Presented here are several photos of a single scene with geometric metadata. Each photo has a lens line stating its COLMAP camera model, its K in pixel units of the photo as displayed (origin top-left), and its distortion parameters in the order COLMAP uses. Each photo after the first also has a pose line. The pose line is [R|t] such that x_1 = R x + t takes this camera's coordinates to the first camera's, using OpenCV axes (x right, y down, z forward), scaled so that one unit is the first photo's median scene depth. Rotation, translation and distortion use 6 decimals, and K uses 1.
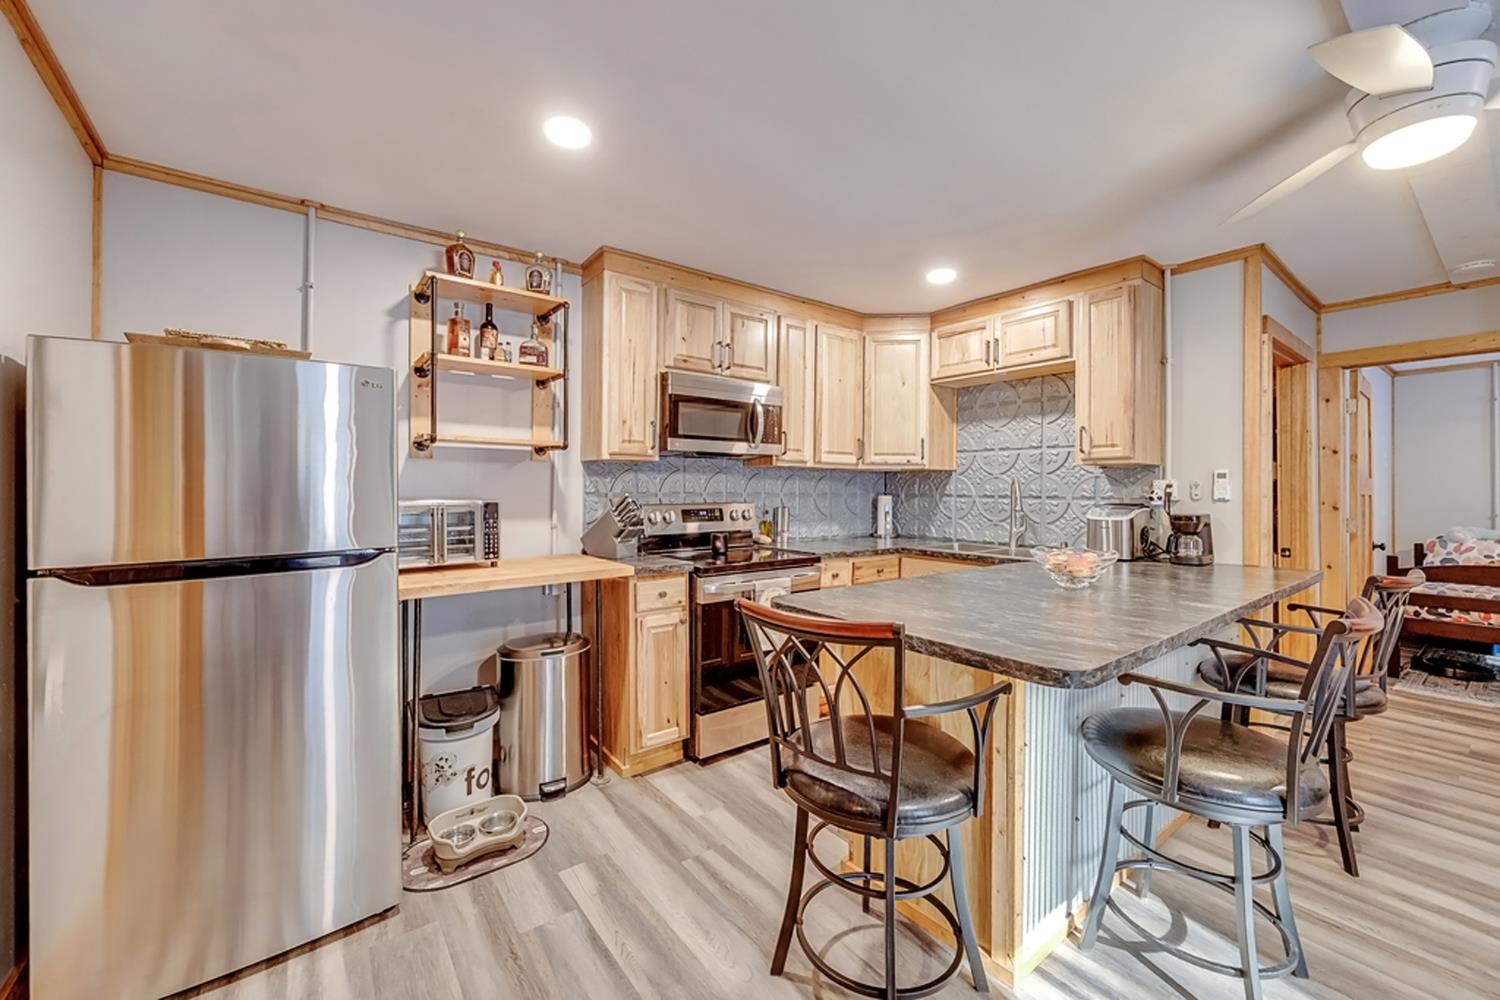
lens RADIAL K [[598.3, 0, 736.3], [0, 598.3, 489.4], [0, 0, 1]] dist [0.002438, 0.001021]
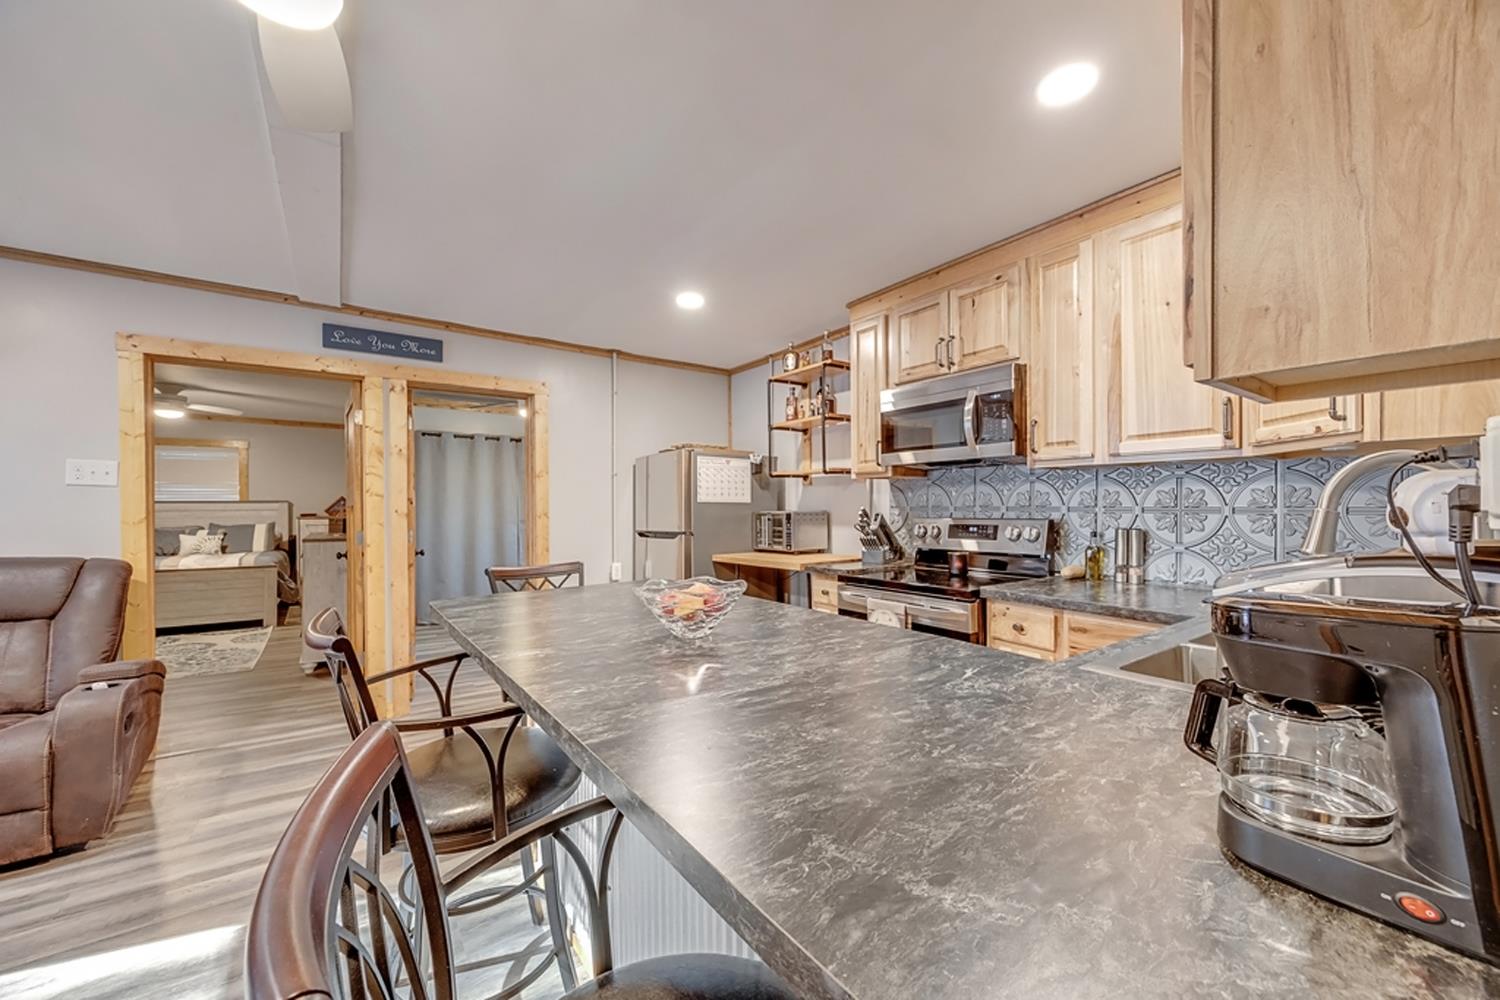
lens RADIAL K [[573.9, 0, 760.3], [0, 573.9, 505.8], [0, 0, 1]] dist [0.002784, -0.001039]
pose [[-0.010080, -0.004881, -0.999937, 0.942389], [0.003283, 0.999983, -0.004915, 0.009617], [0.999944, -0.003332, -0.010064, 0.827260]]
